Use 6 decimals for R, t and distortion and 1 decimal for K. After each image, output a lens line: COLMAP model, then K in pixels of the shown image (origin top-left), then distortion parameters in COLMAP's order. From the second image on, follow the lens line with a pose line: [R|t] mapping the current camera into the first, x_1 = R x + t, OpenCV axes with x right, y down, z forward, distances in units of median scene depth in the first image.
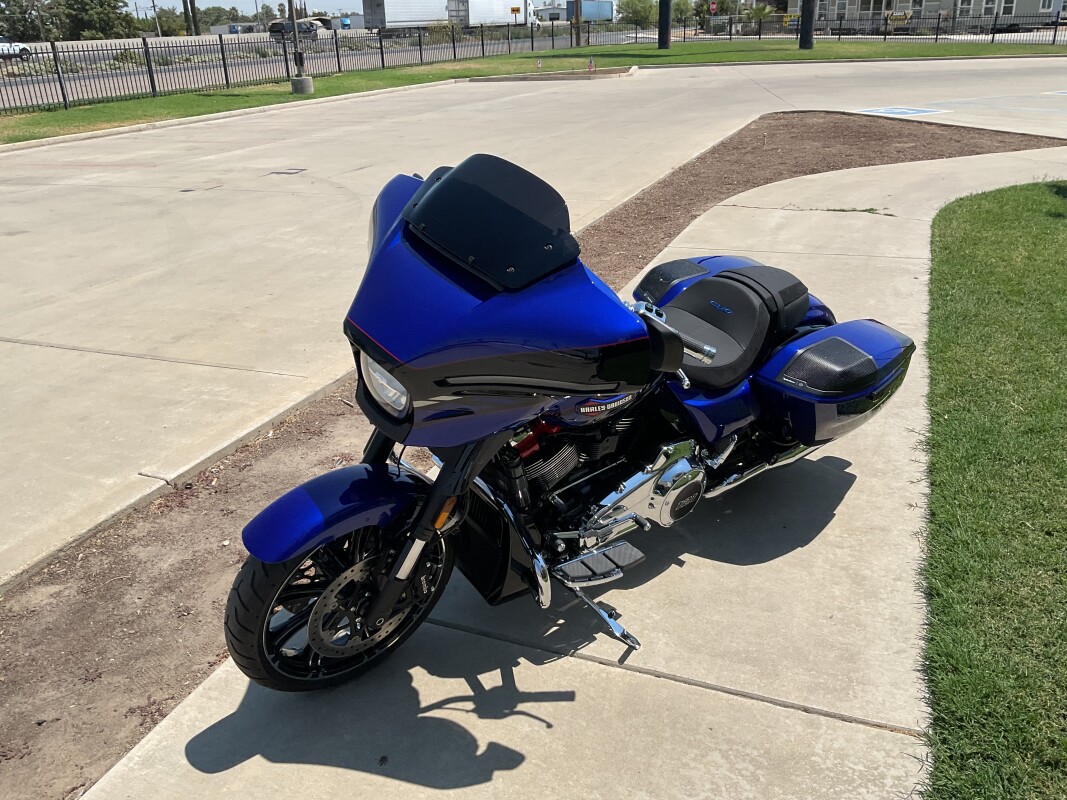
lens RADIAL K [[885.8, 0, 535.4], [0, 885.8, 402.9], [0, 0, 1]] dist [0.036334, -0.089575]
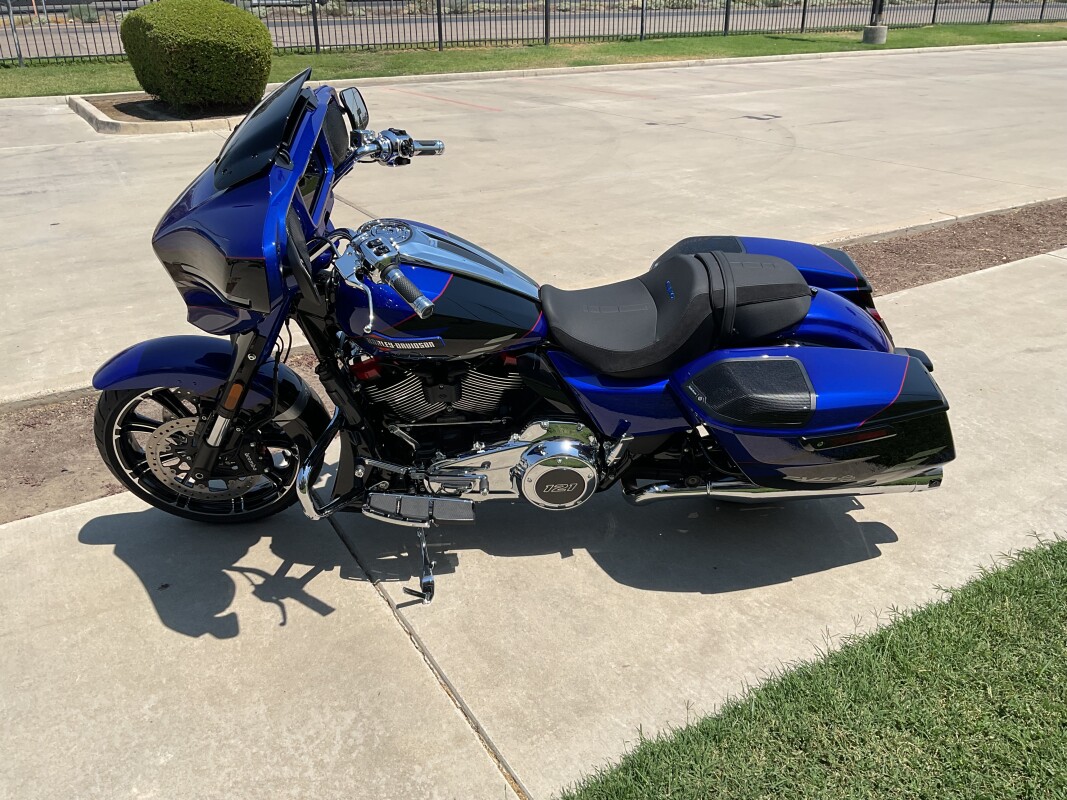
lens RADIAL K [[885.8, 0, 535.9], [0, 885.8, 402.1], [0, 0, 1]] dist [0.036334, -0.089575]
pose [[0.797907, 0.281446, -0.533042, 0.451818], [-0.253840, 0.958957, 0.126356, -0.060298], [0.546727, 0.034487, 0.836601, 0.164035]]
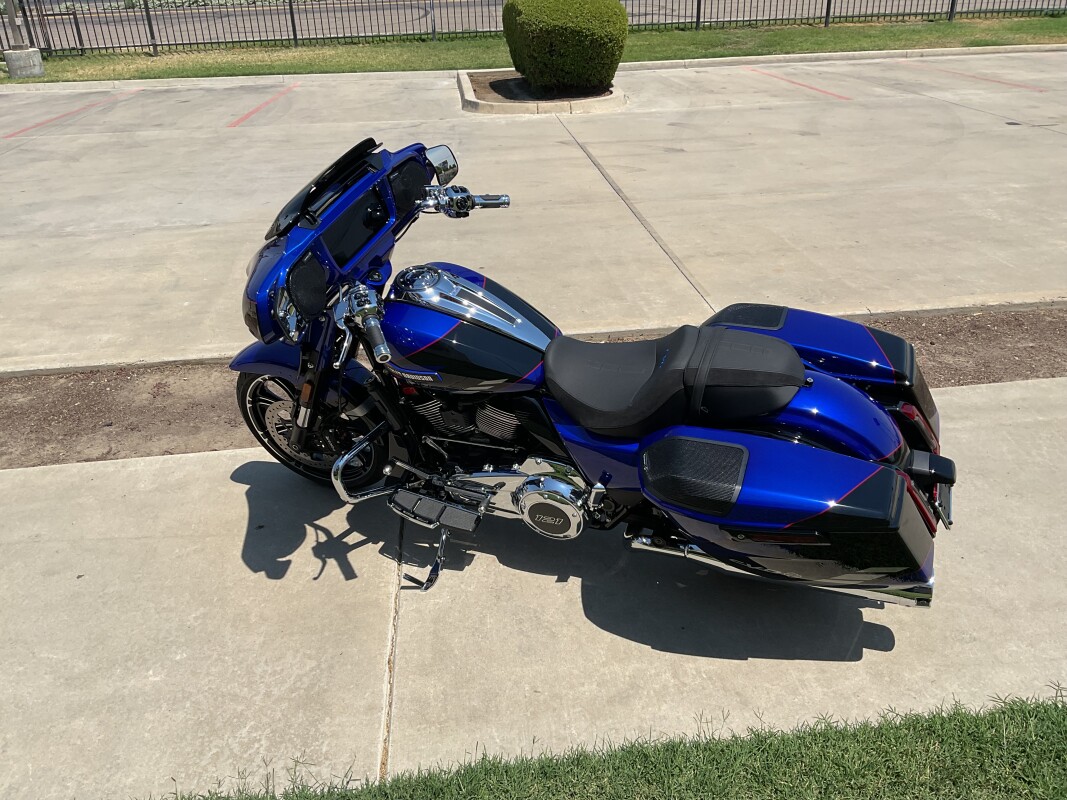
lens RADIAL K [[885.8, 0, 534.2], [0, 885.8, 399.9], [0, 0, 1]] dist [0.036334, -0.089575]
pose [[0.466646, 0.410279, -0.783526, 0.660952], [-0.325221, 0.903429, 0.279371, -0.211602], [0.822480, 0.124451, 0.555013, 0.304461]]
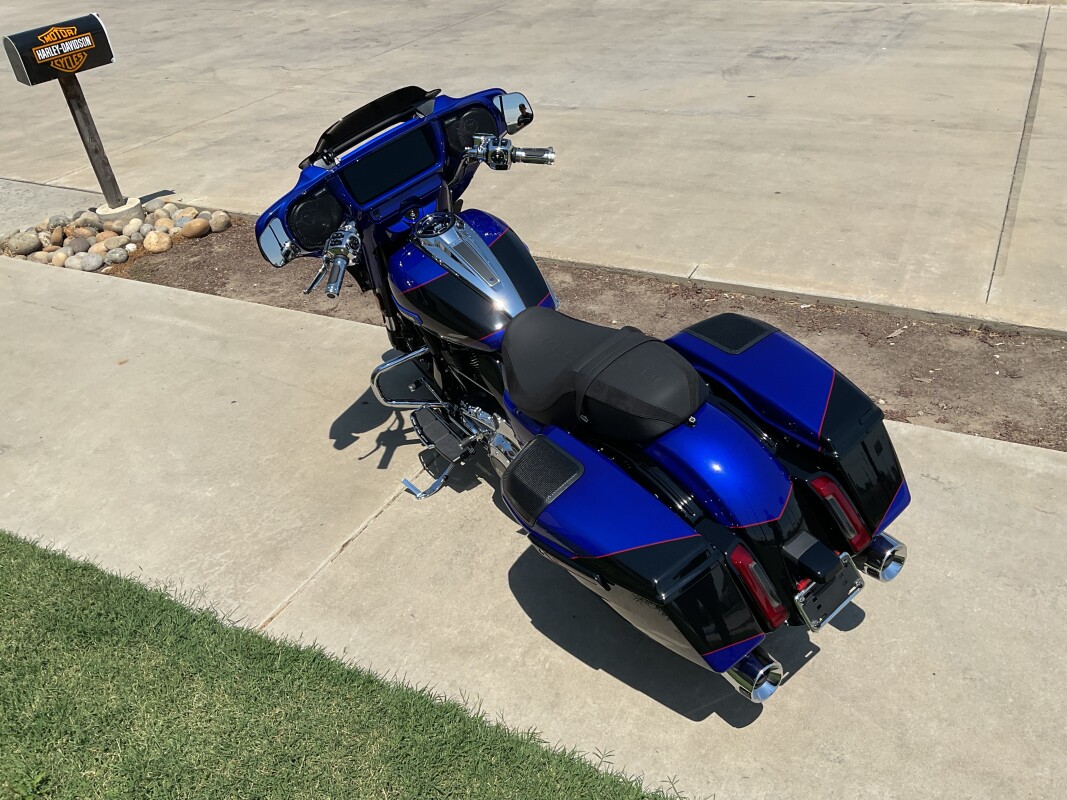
lens RADIAL K [[885.8, 0, 528.6], [0, 885.8, 402.5], [0, 0, 1]] dist [0.036334, -0.089575]
pose [[-0.104825, 0.575156, -0.811300, 0.721251], [-0.303120, 0.758497, 0.576888, -0.422777], [0.947169, 0.306393, 0.094832, 0.667509]]
